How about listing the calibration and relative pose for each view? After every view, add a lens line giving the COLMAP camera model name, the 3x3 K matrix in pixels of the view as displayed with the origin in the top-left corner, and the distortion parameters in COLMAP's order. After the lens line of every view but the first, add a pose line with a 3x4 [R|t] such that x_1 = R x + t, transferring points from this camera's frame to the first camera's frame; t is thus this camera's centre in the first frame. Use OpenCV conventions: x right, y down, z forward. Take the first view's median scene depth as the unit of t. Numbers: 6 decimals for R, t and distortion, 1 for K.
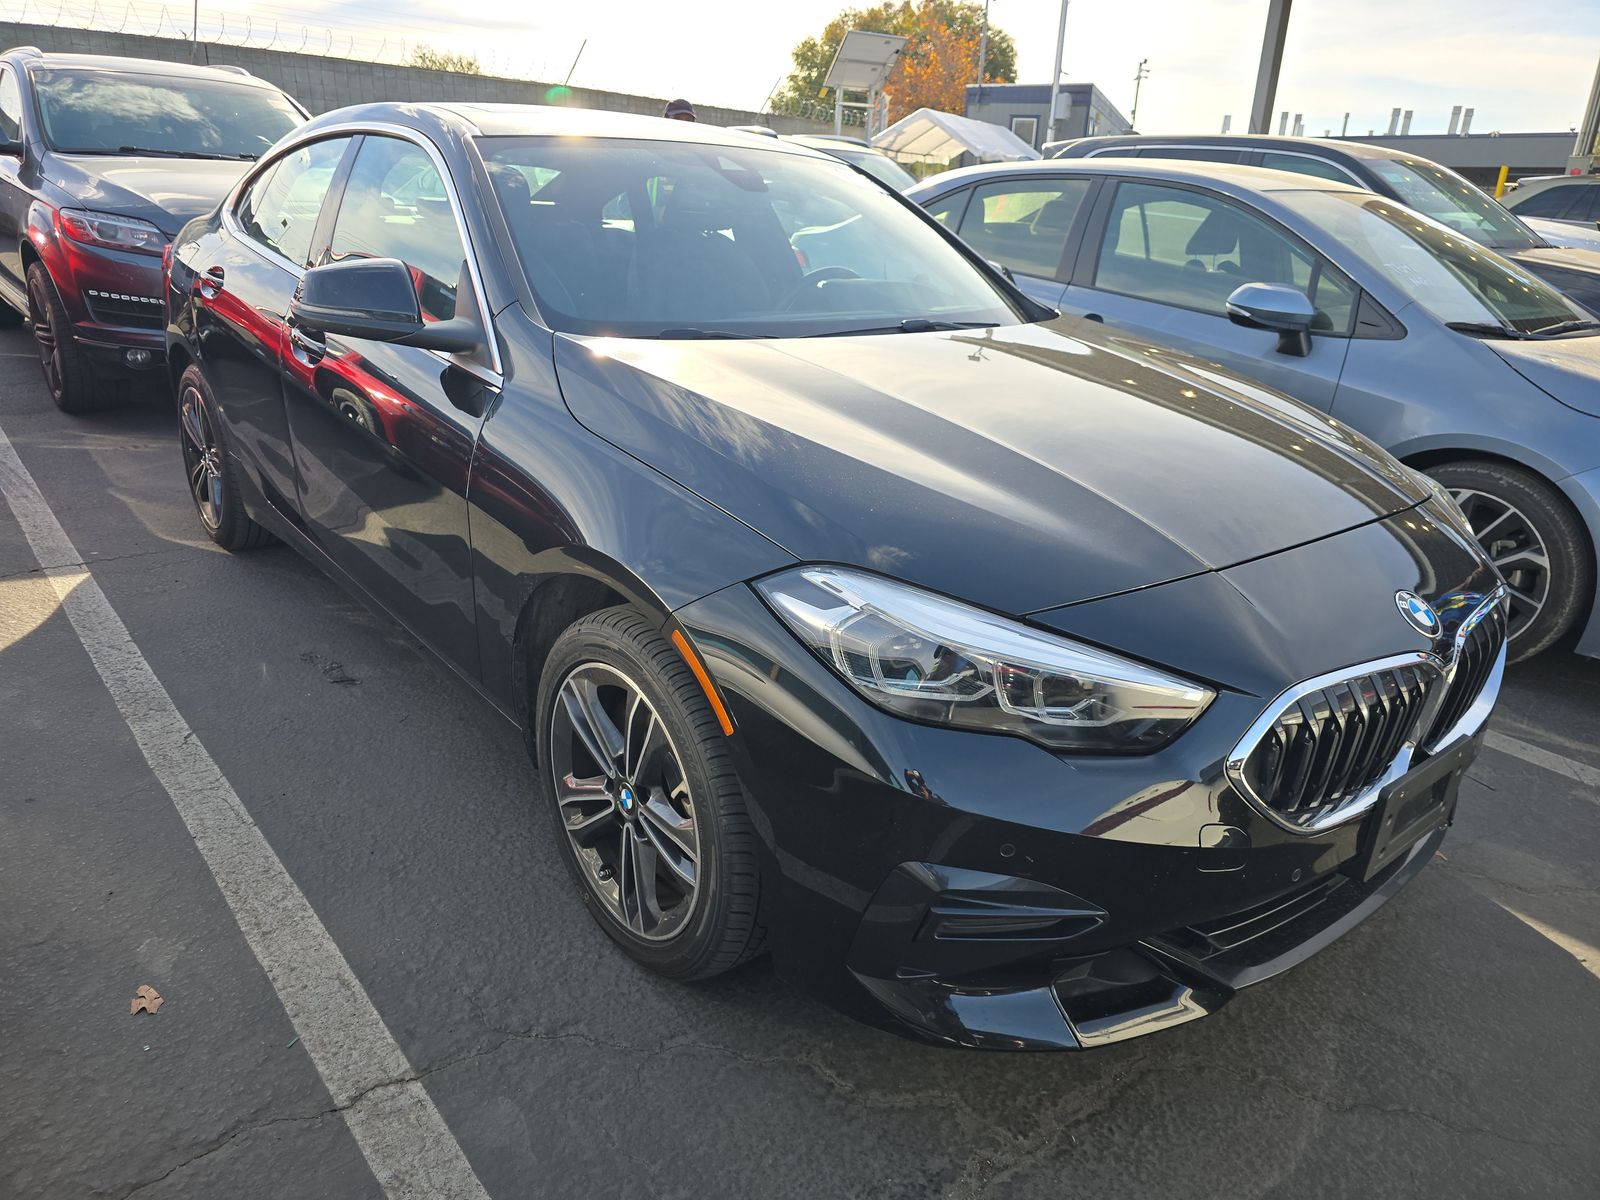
lens RADIAL K [[1100.7, 0, 805.7], [0, 1100.7, 597.3], [0, 0, 1]] dist [0.036311, -0.027049]
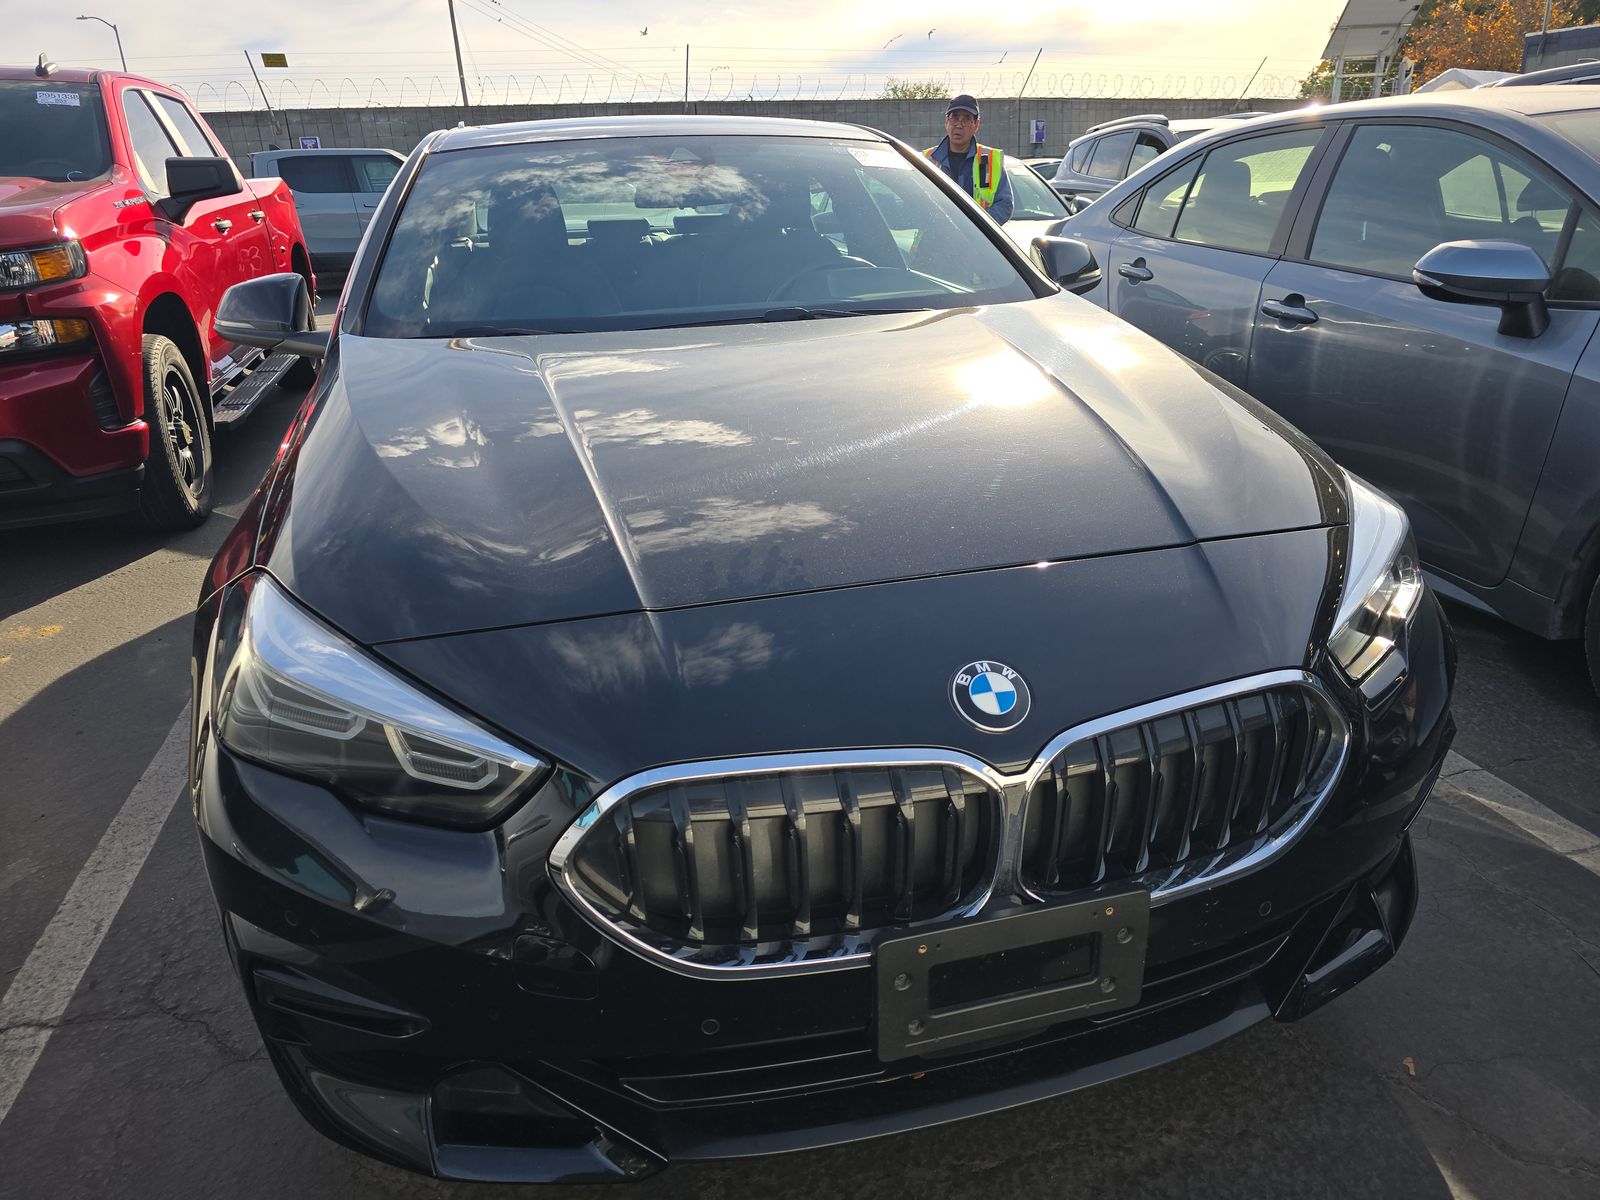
lens RADIAL K [[1100.7, 0, 805.7], [0, 1100.7, 597.3], [0, 0, 1]] dist [0.036311, -0.027049]
pose [[0.900304, 0.067760, -0.429956, 0.293885], [-0.073119, 0.997315, 0.004066, -0.015672], [0.429077, 0.027777, 0.902841, 0.129252]]
